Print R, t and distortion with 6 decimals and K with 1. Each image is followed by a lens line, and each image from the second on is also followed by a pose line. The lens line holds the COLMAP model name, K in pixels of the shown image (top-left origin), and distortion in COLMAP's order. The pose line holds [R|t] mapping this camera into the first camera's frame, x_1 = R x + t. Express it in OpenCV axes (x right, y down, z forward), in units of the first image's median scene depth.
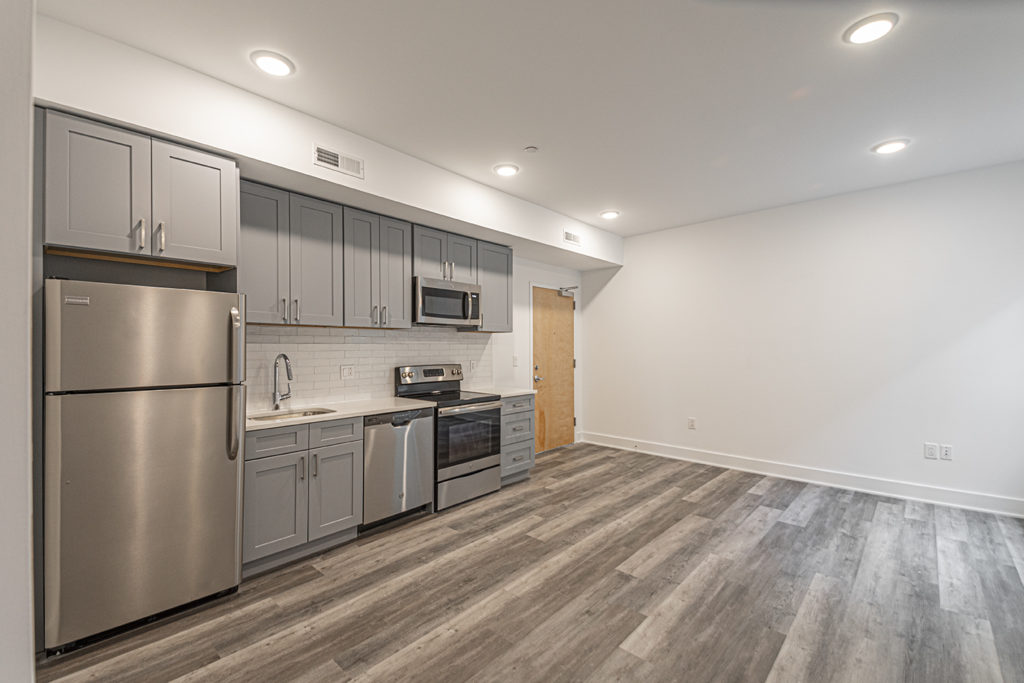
lens RADIAL K [[454.6, 0, 509.7], [0, 454.6, 346.4], [0, 0, 1]] dist [0.090847, -0.051957]
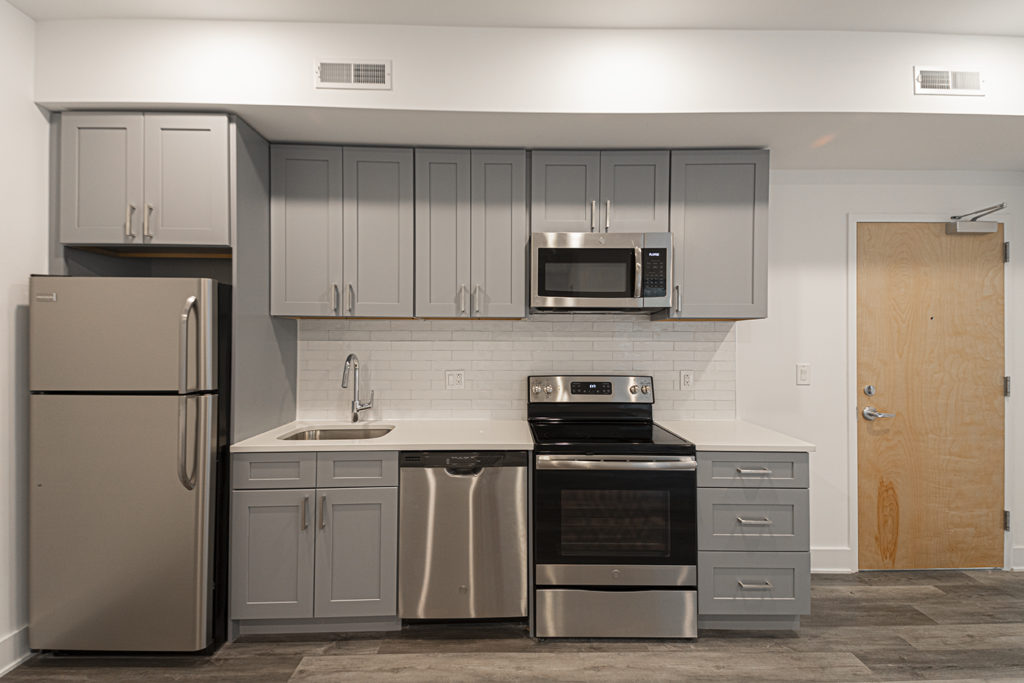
lens RADIAL K [[445.4, 0, 491.1], [0, 445.4, 339.9], [0, 0, 1]] dist [0.065621, -0.031030]
pose [[0.681136, 0.000494, -0.732156, 0.220492], [-0.003427, 0.999991, -0.002513, -0.006472], [0.732148, 0.004221, 0.681132, 0.589635]]
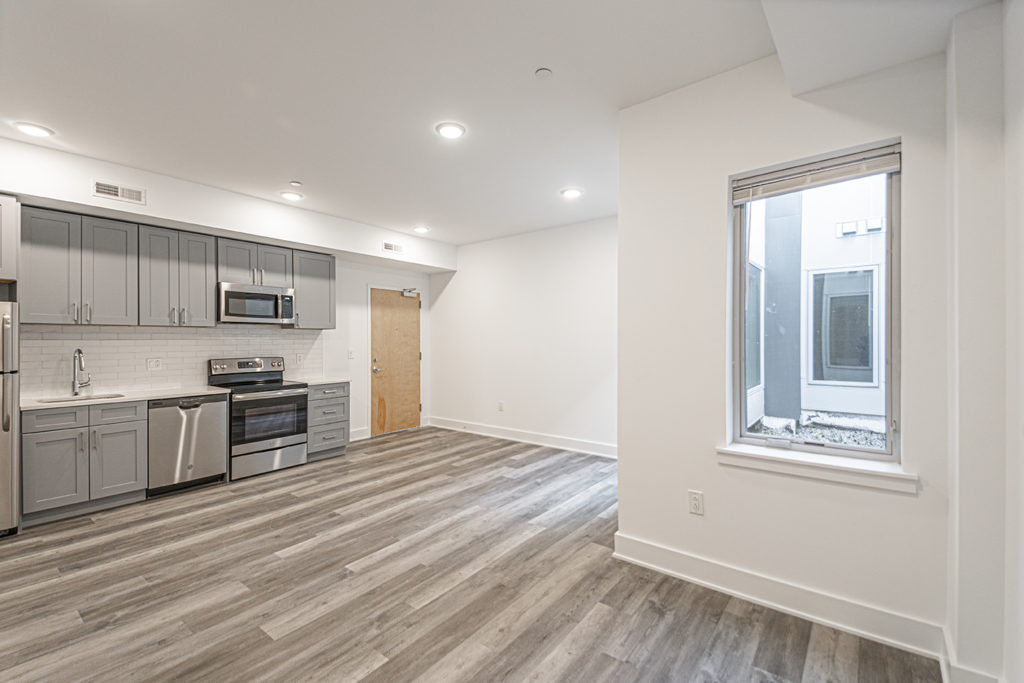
lens RADIAL K [[466.3, 0, 512.0], [0, 466.3, 341.5], [0, 0, 1]] dist [0.080043, -0.047149]
pose [[0.997617, -0.000748, 0.068995, 0.493501], [0.000370, 0.999985, 0.005491, -0.008181], [-0.068998, -0.005453, 0.997602, -0.291911]]
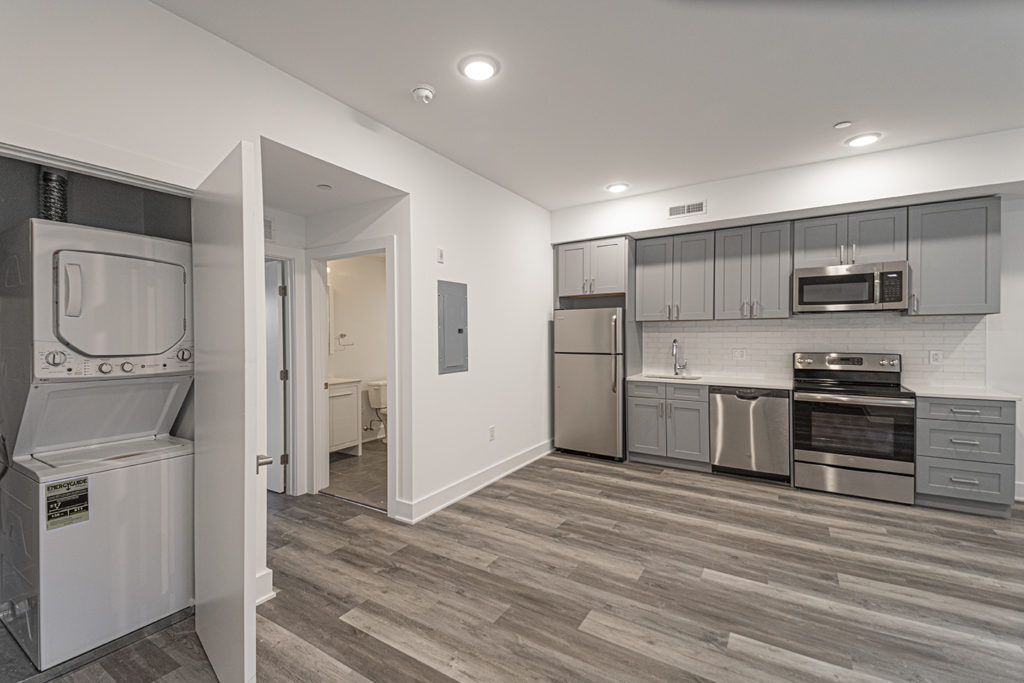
lens RADIAL K [[418.6, 0, 477.9], [0, 418.6, 339.4], [0, 0, 1]] dist [0.072126, -0.031088]
pose [[0.144819, 0.012536, -0.989379, 0.754023], [0.006746, 0.999884, 0.013656, -0.006440], [0.989435, -0.008652, 0.144718, 0.122114]]
